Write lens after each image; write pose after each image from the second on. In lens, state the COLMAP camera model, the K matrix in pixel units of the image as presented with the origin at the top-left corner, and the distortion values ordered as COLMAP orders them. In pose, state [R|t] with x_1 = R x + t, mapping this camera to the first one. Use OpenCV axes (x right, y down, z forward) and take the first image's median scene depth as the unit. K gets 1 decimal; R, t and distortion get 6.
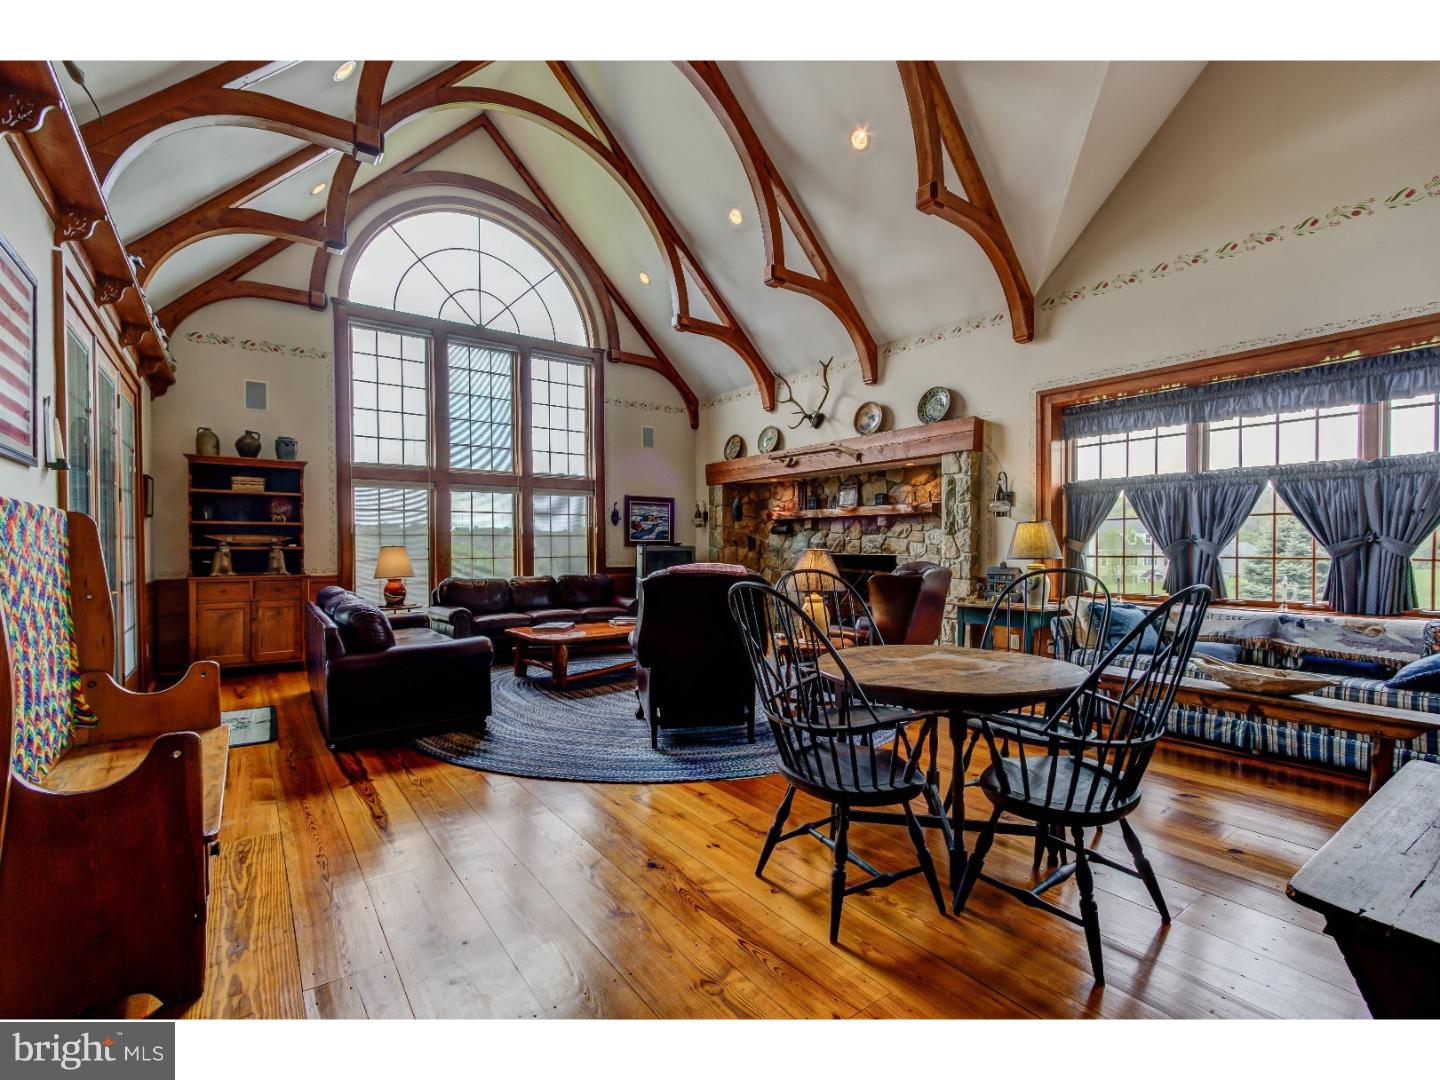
lens RADIAL K [[655.6, 0, 719.4], [0, 655.6, 545.2], [0, 0, 1]] dist [-0.014348, 0.000530]
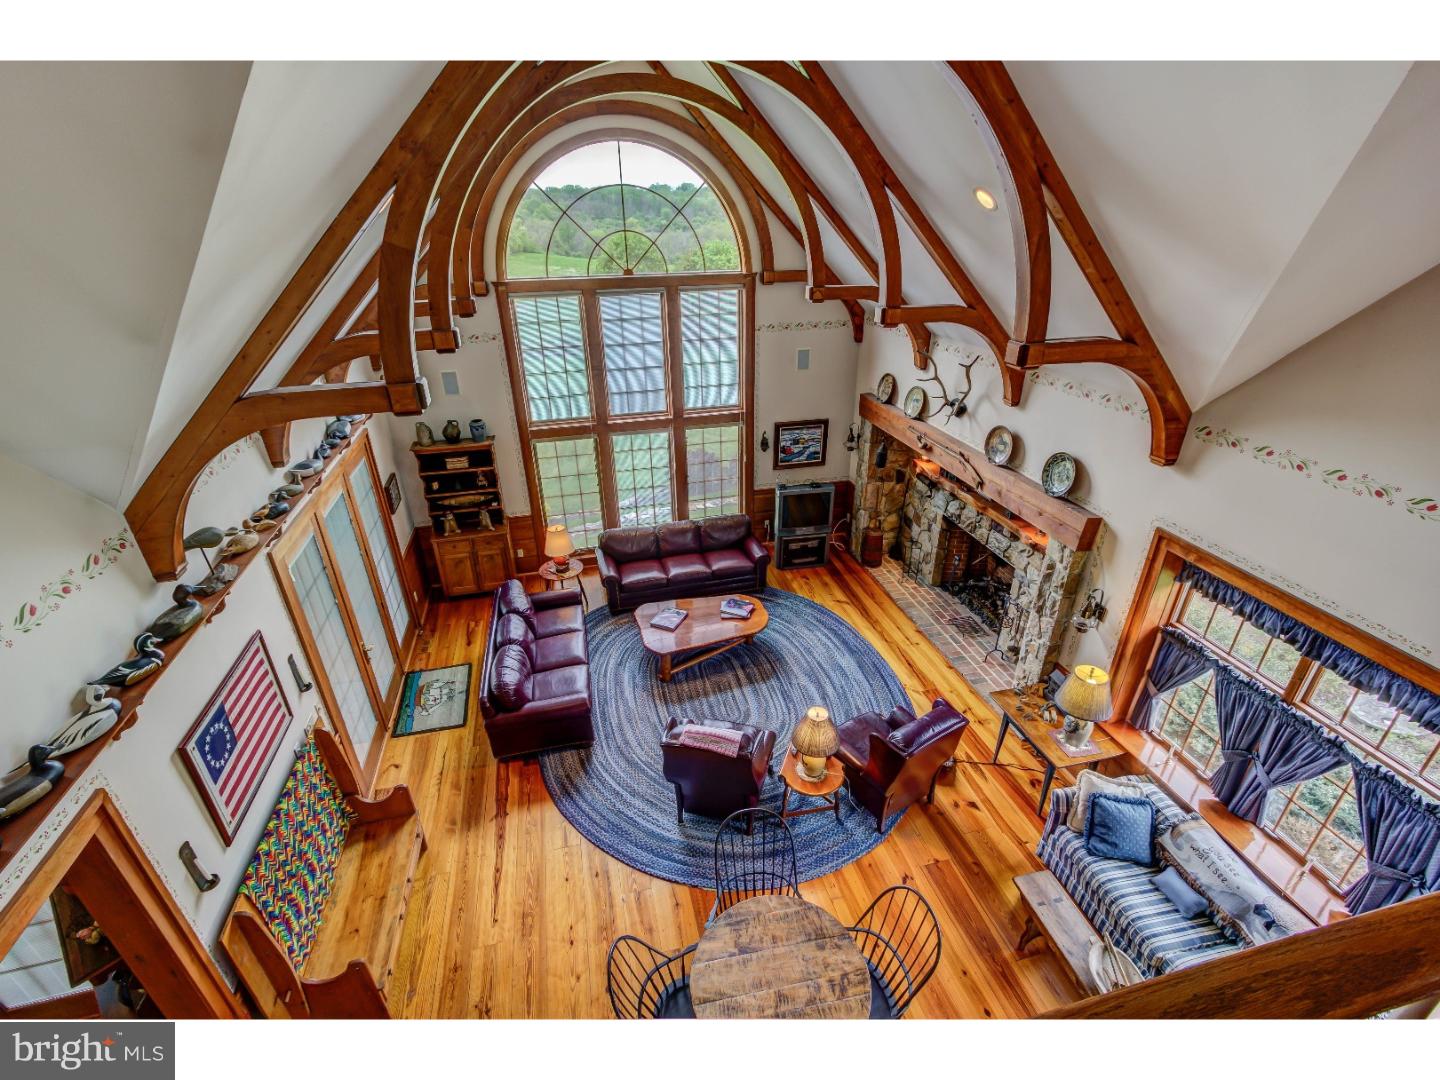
lens RADIAL K [[655.6, 0, 719.0], [0, 655.6, 543.1], [0, 0, 1]] dist [-0.014348, 0.000530]
pose [[0.924427, 0.165408, -0.343620, 0.191899], [0.009127, 0.891188, 0.453542, -0.457065], [0.381250, -0.422403, 0.822329, 0.059142]]
